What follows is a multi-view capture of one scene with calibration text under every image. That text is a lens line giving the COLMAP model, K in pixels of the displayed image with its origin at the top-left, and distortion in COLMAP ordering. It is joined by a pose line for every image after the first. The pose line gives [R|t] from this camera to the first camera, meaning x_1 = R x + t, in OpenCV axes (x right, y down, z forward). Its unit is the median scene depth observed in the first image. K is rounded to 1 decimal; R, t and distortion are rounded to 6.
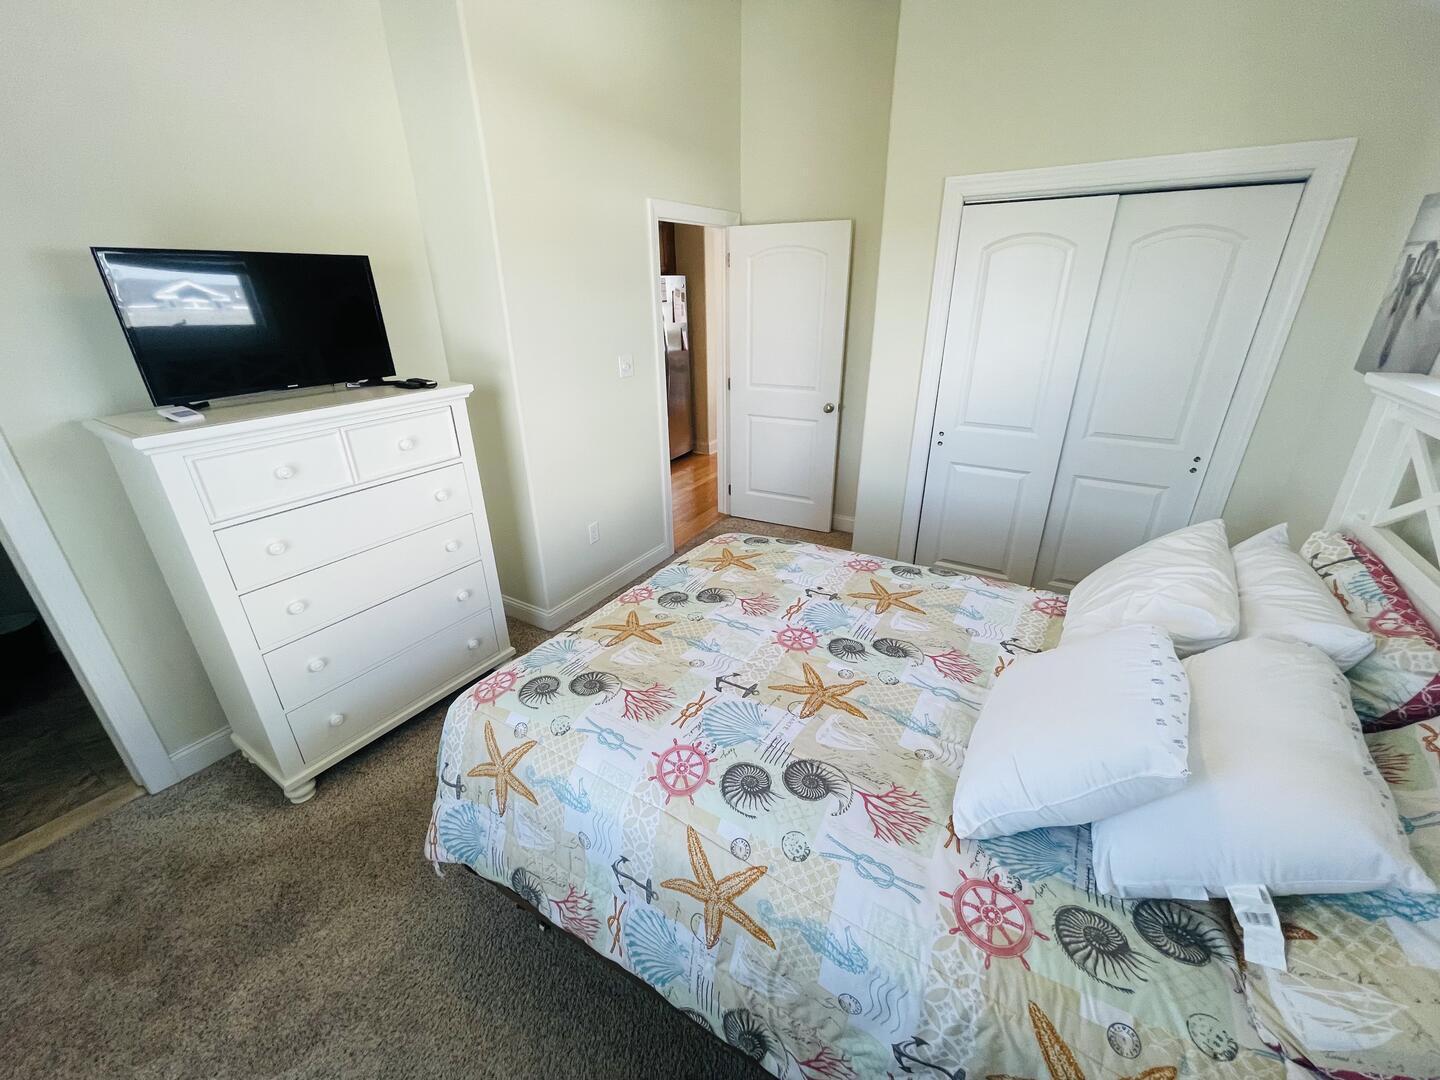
lens RADIAL K [[581.1, 0, 717.1], [0, 581.1, 540.7], [0, 0, 1]] dist [0.001523, -0.000249]
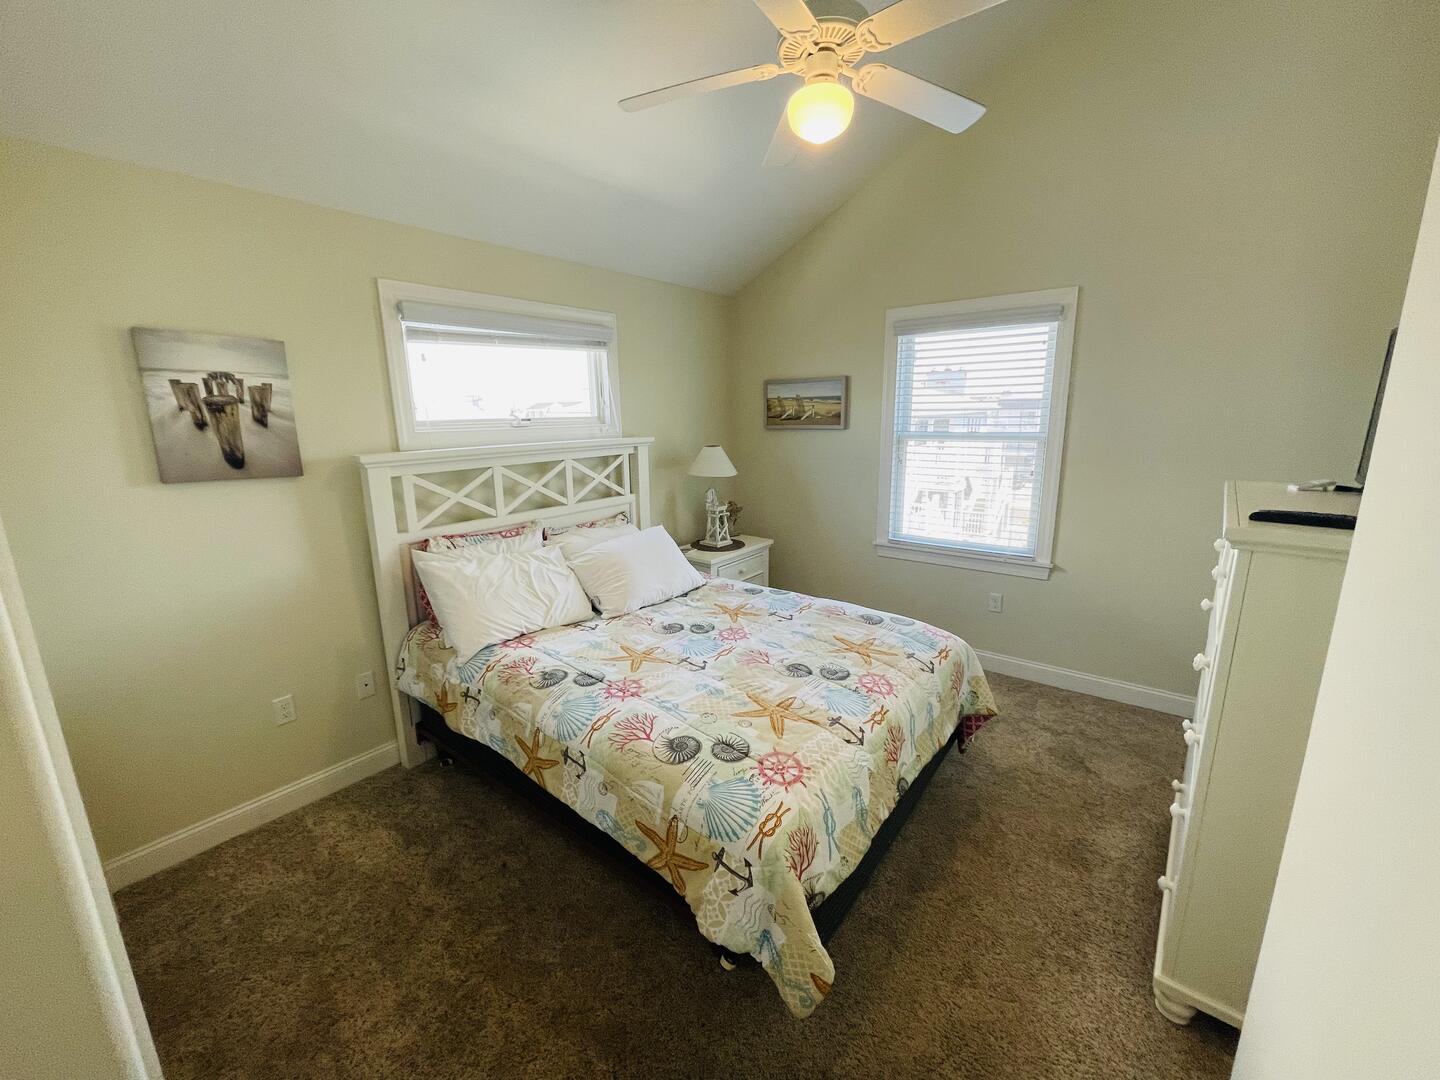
lens RADIAL K [[581.1, 0, 722.6], [0, 581.1, 536.2], [0, 0, 1]] dist [0.001523, -0.000249]
pose [[-0.992888, 0.002450, 0.119027, -0.001251], [0.071399, 0.812294, 0.578861, -0.814672], [-0.095267, 0.583242, -0.806692, 1.978183]]
